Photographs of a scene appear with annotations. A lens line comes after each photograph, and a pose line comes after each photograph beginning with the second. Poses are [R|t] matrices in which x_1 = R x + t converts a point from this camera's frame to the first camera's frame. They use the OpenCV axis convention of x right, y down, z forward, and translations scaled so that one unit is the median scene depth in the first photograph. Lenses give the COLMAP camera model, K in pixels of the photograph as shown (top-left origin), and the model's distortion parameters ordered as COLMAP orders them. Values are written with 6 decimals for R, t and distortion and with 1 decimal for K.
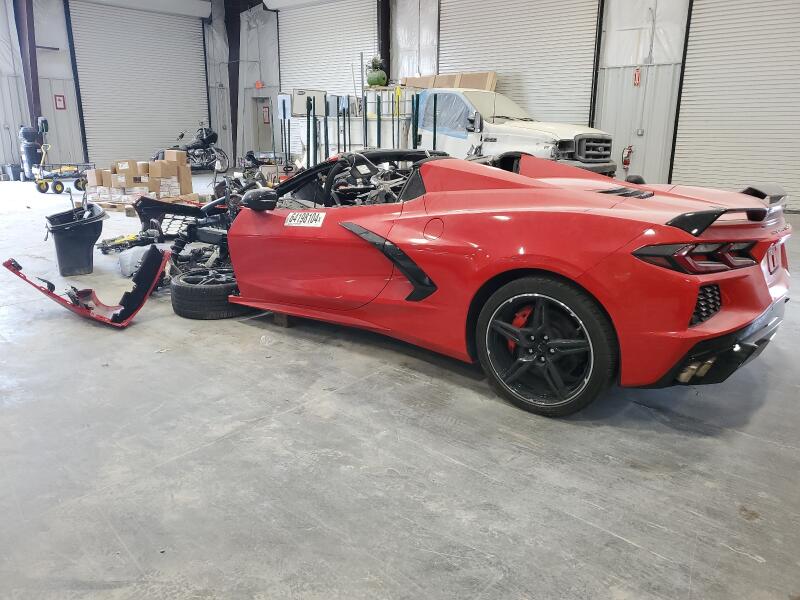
lens RADIAL K [[626.5, 0, 400.0], [0, 626.5, 300.0], [0, 0, 1]] dist [0.008310, 0.018262]
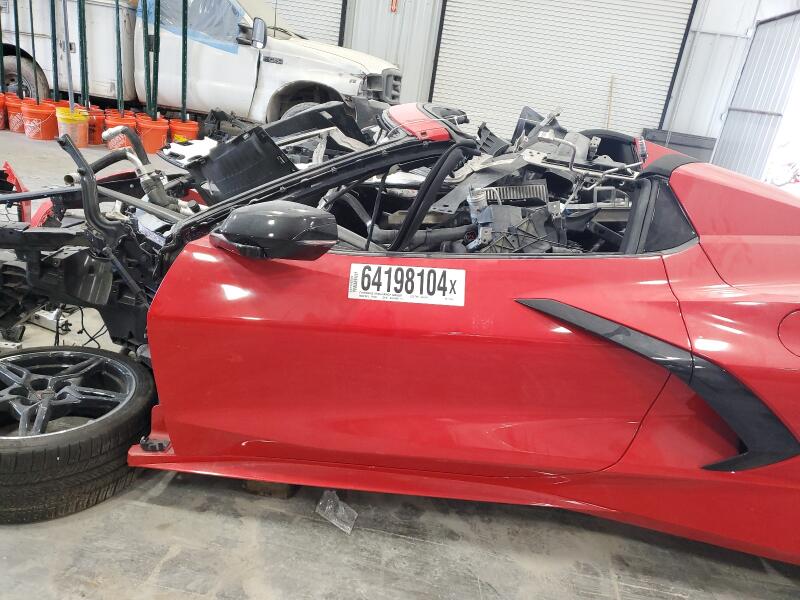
lens RADIAL K [[626.5, 0, 400.0], [0, 626.5, 300.0], [0, 0, 1]] dist [0.008310, 0.018262]
pose [[0.823693, -0.090836, 0.559713, -0.217463], [0.016144, 0.990442, 0.136980, -0.097731], [-0.566806, -0.103793, 0.817287, 0.368056]]
